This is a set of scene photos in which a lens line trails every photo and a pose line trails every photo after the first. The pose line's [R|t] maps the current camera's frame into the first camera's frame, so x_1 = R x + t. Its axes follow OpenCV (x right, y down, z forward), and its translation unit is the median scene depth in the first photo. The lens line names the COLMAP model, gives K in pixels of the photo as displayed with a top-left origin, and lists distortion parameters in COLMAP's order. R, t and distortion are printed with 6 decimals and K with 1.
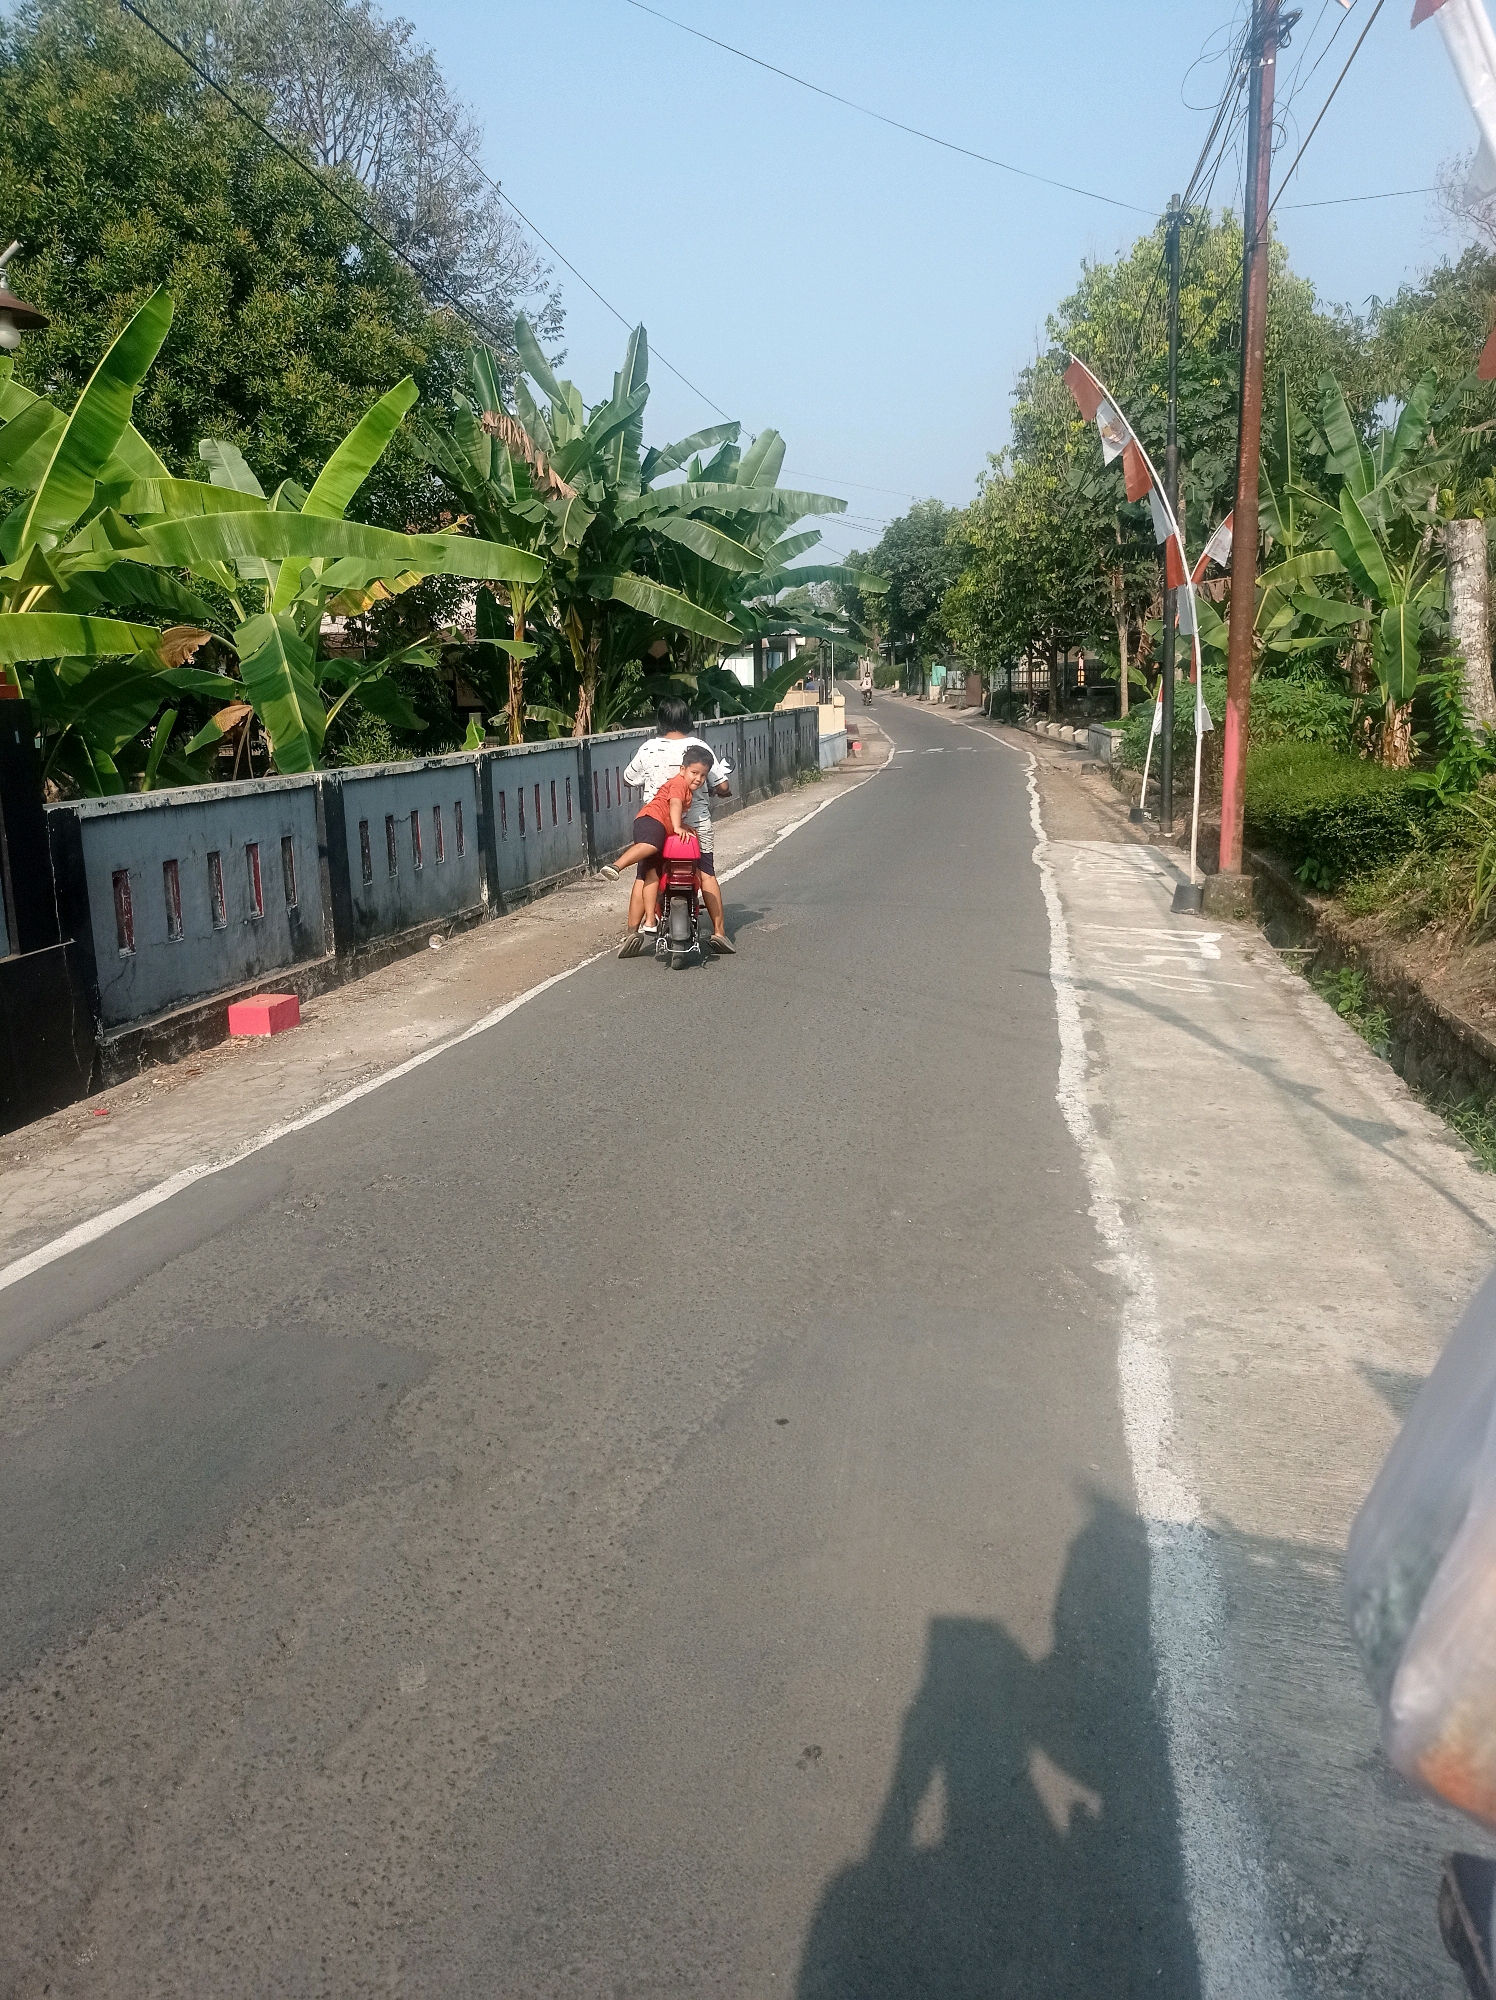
lens RADIAL K [[1454.9, 0, 723.4], [0, 1454.9, 997.2], [0, 0, 1]] dist [0.005052, -0.016091]
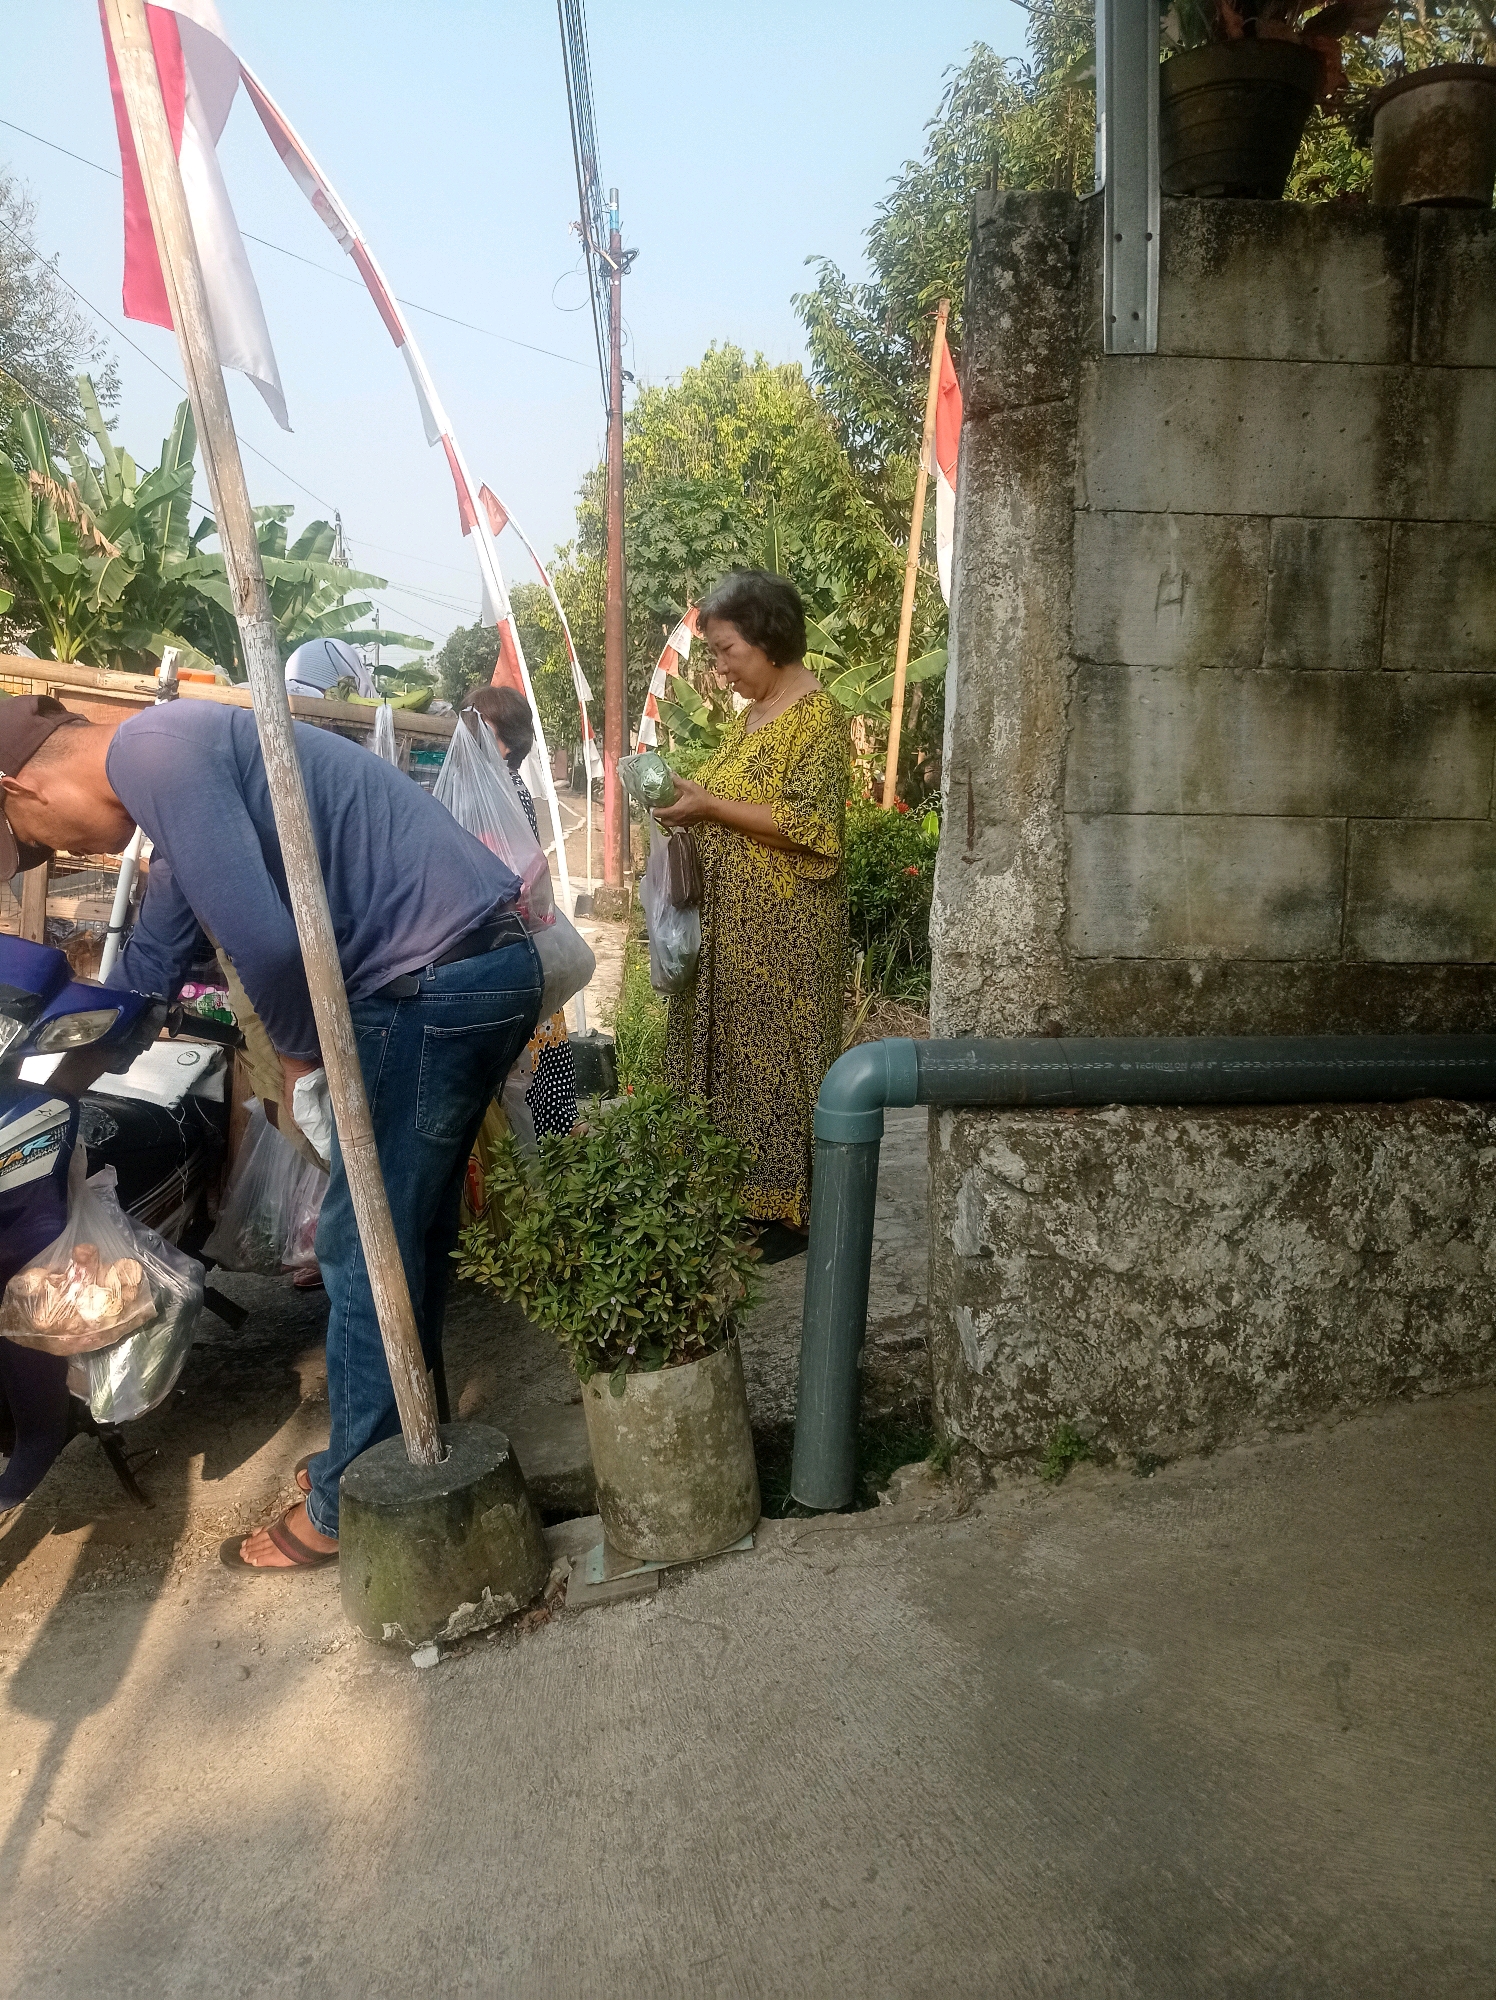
lens RADIAL K [[1454.9, 0, 723.4], [0, 1454.9, 997.2], [0, 0, 1]] dist [0.005052, -0.016091]
pose [[0.966845, 0.004317, 0.255328, 0.047222], [0.008812, 0.998697, -0.050256, 0.032966], [-0.255212, 0.050840, 0.965548, -0.110811]]
